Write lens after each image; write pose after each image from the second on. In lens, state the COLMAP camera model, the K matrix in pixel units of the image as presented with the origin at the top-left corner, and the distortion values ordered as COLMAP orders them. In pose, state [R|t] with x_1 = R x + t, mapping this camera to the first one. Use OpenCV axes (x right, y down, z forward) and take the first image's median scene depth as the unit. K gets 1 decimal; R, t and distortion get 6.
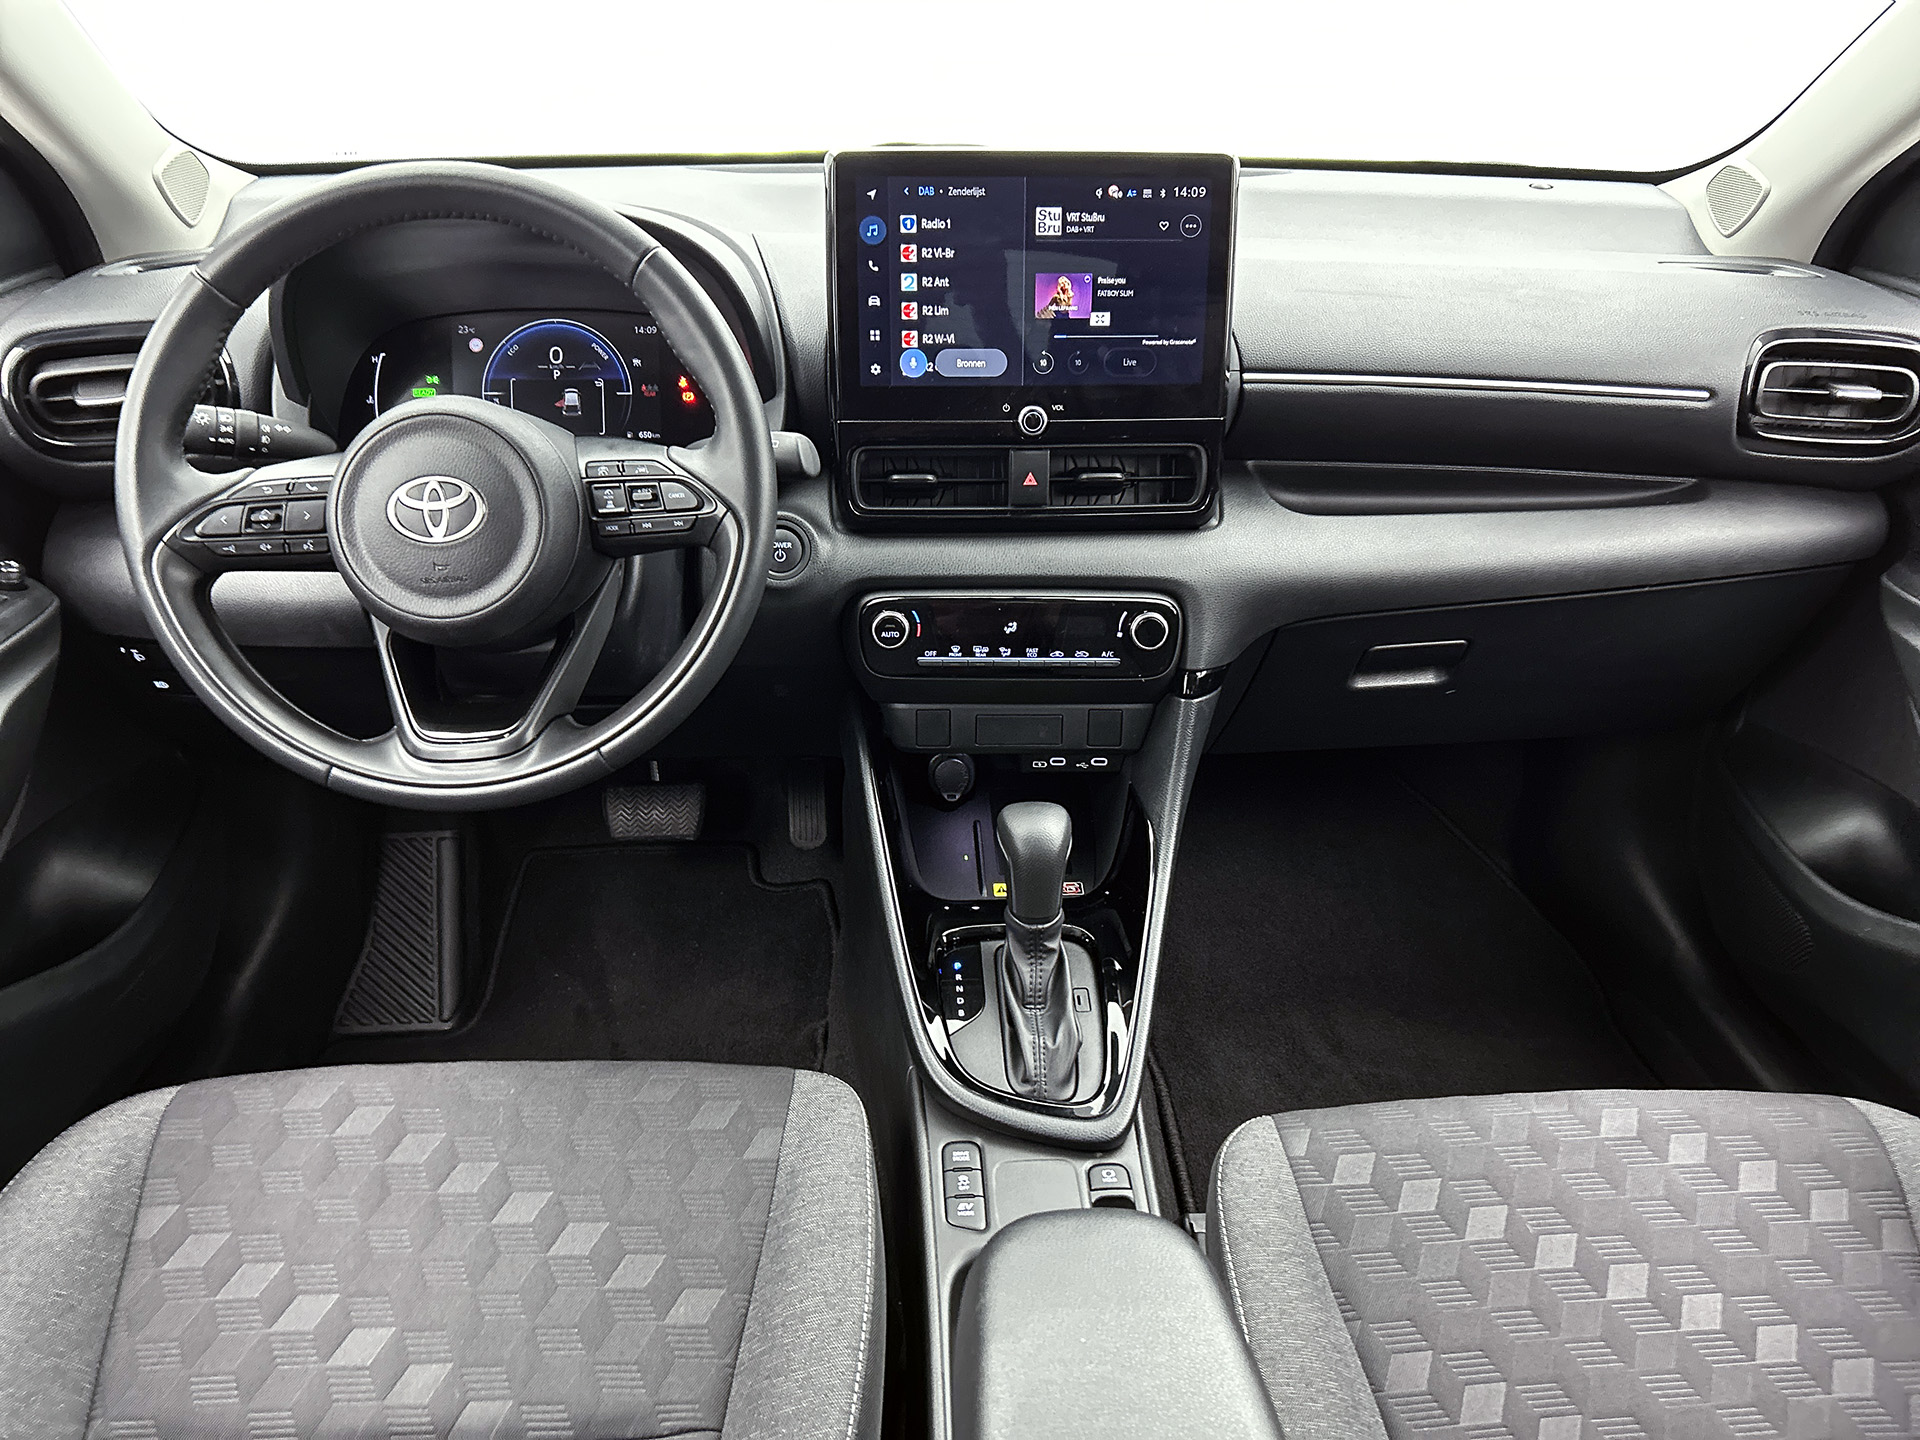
lens RADIAL K [[1474.4, 0, 964.5], [0, 1474.4, 725.1], [0, 0, 1]] dist [0.028837, -0.007069]
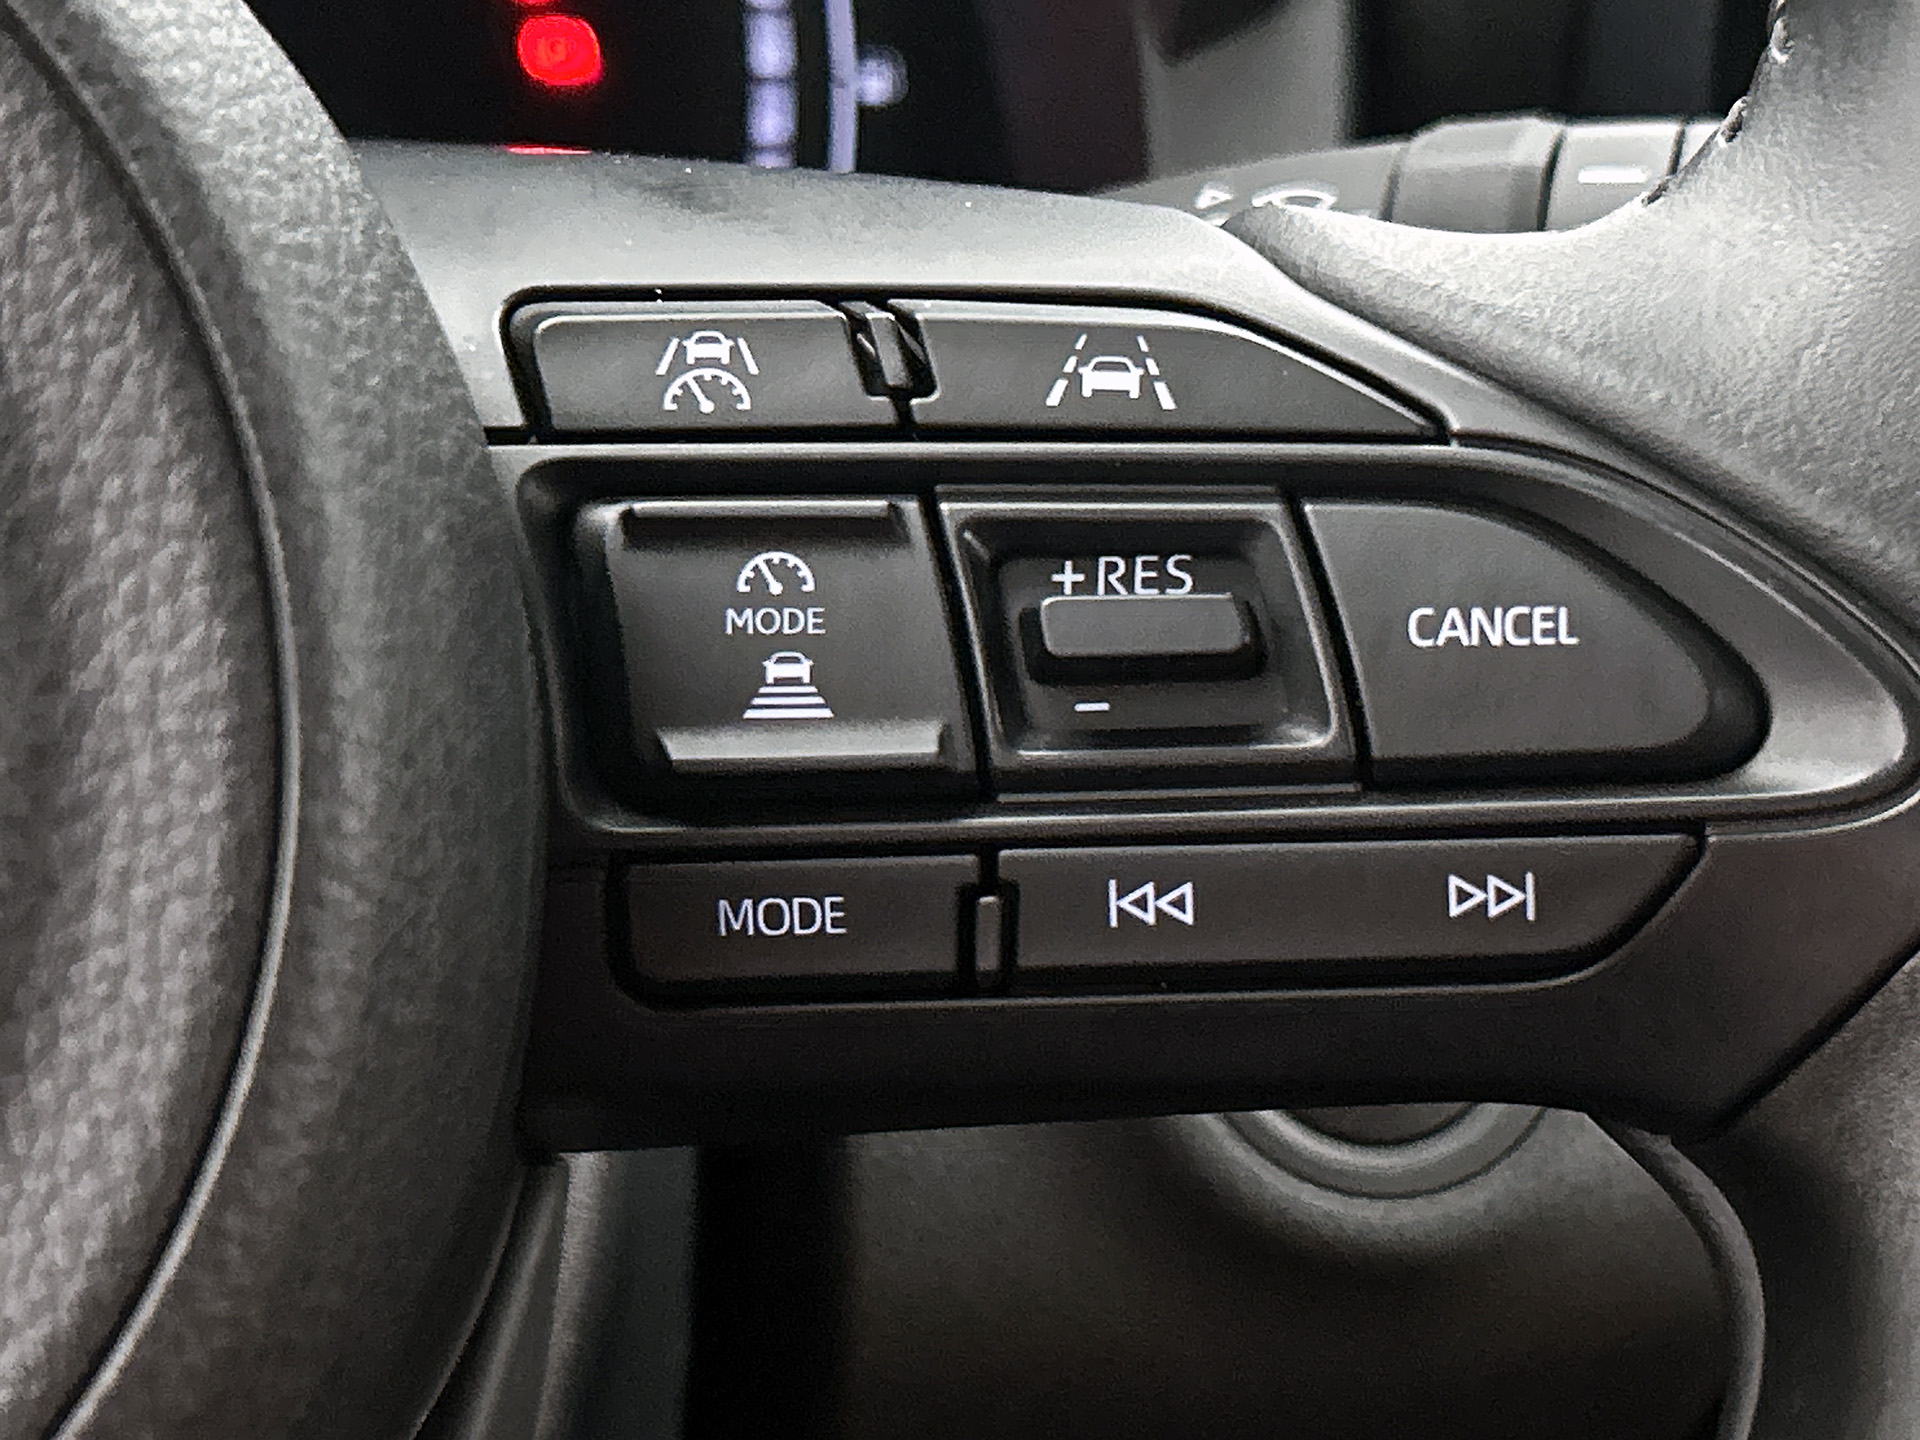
lens RADIAL K [[3891.6, 0, 957.3], [0, 3891.6, 705.5], [0, 0, 1]] dist [0.253169, 0.000000]
pose [[0.984420, 0.045205, 0.169922, -0.275253], [-0.017009, 0.986337, -0.163858, -0.103715], [-0.175008, 0.158415, 0.971739, 0.733815]]
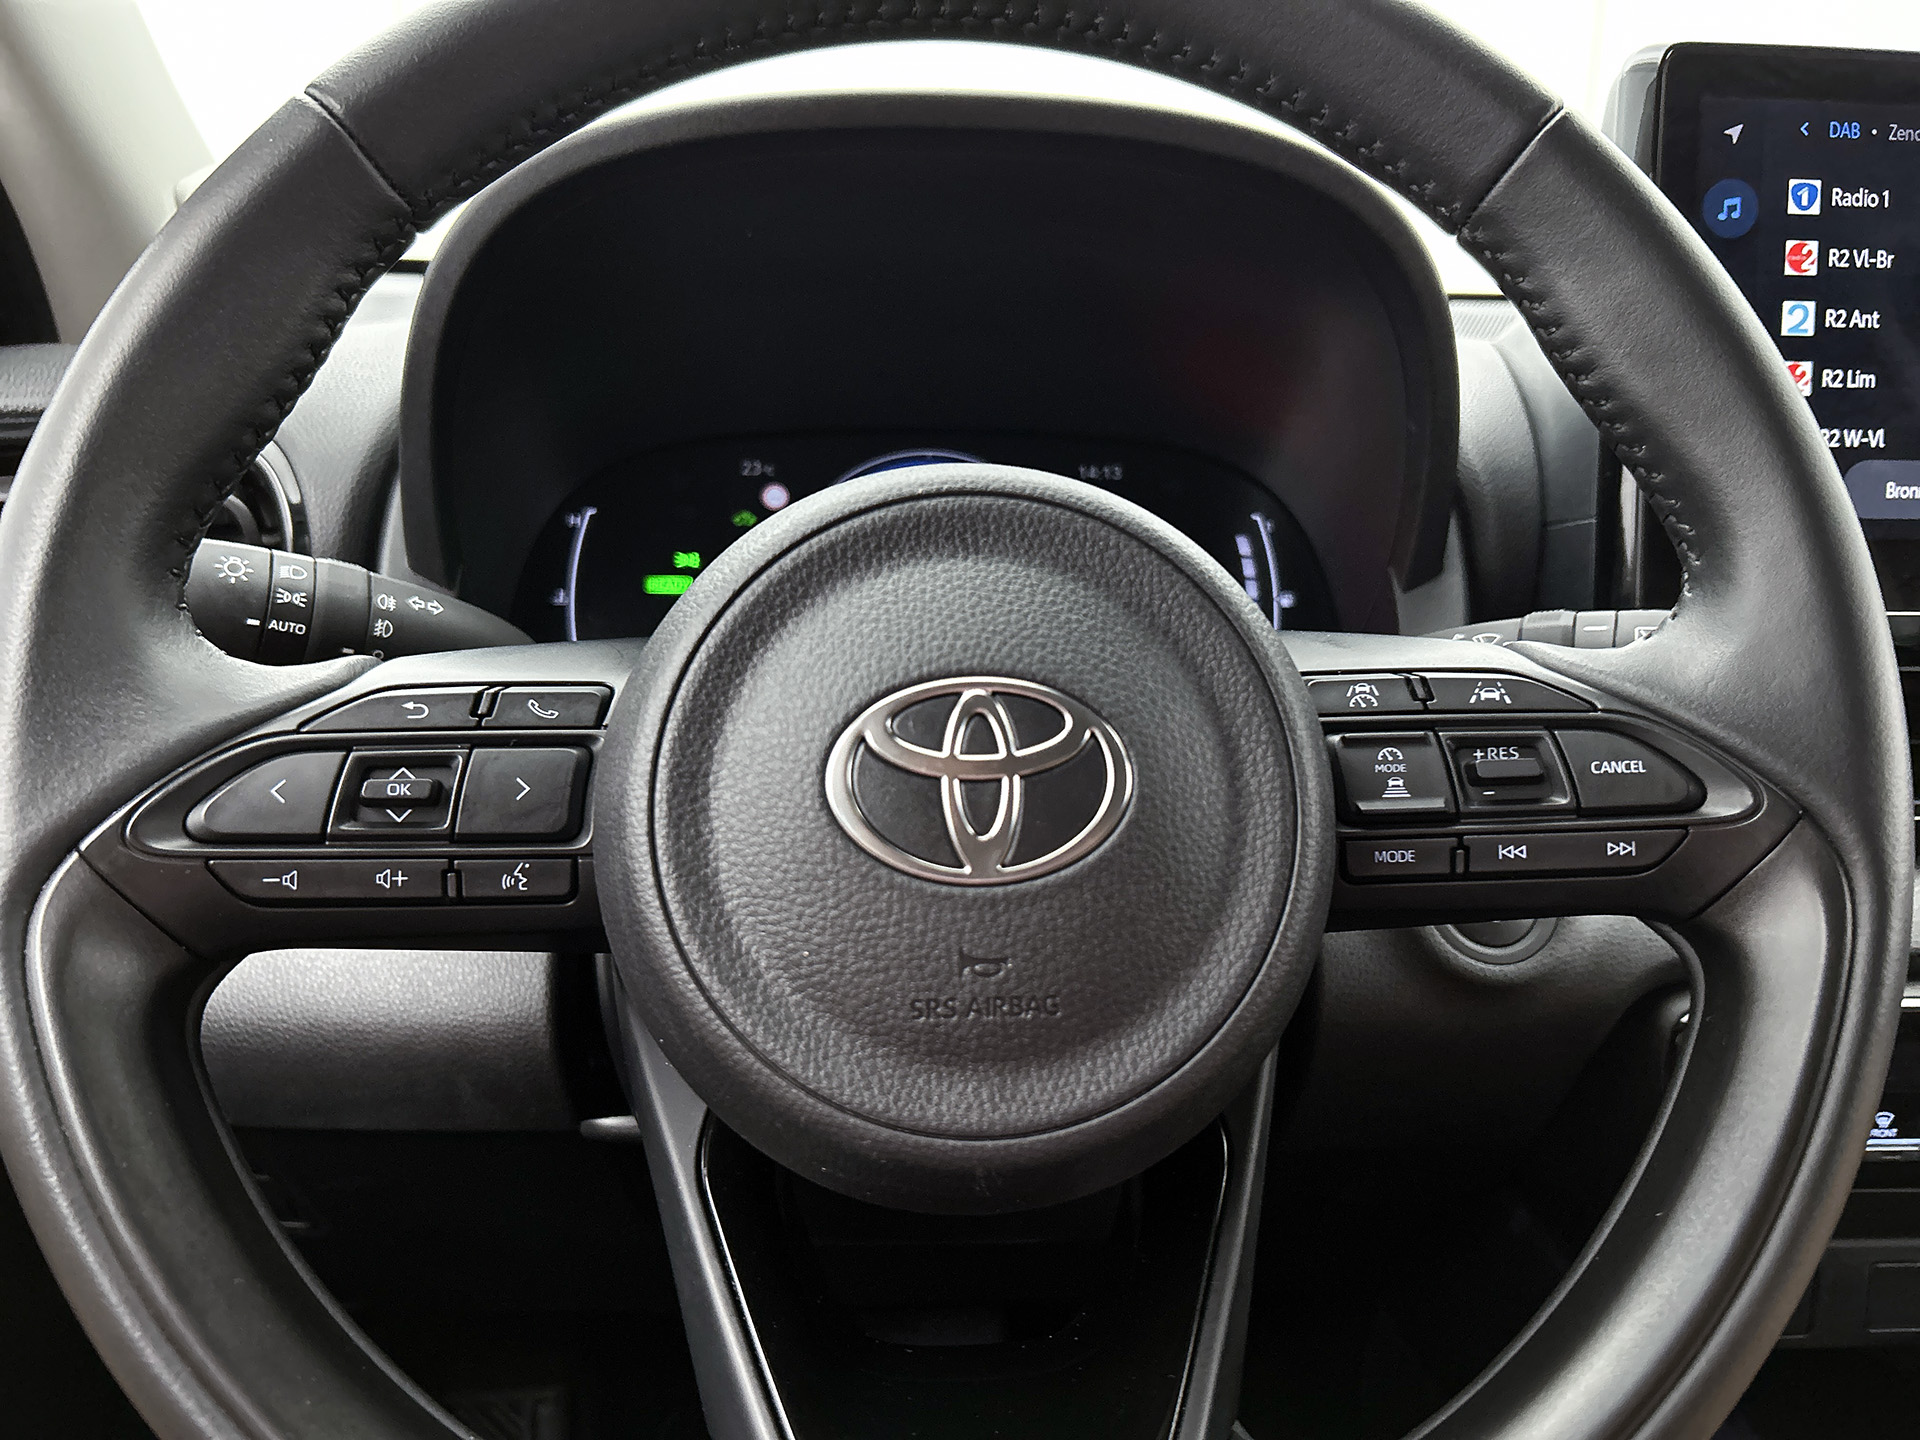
lens RADIAL K [[1474.4, 0, 958.9], [0, 1474.4, 715.0], [0, 0, 1]] dist [0.028837, -0.007069]
pose [[0.998528, 0.039421, 0.037243, -0.357440], [-0.029725, 0.972232, -0.232124, -0.082155], [-0.045359, 0.230675, 0.971973, 0.662688]]
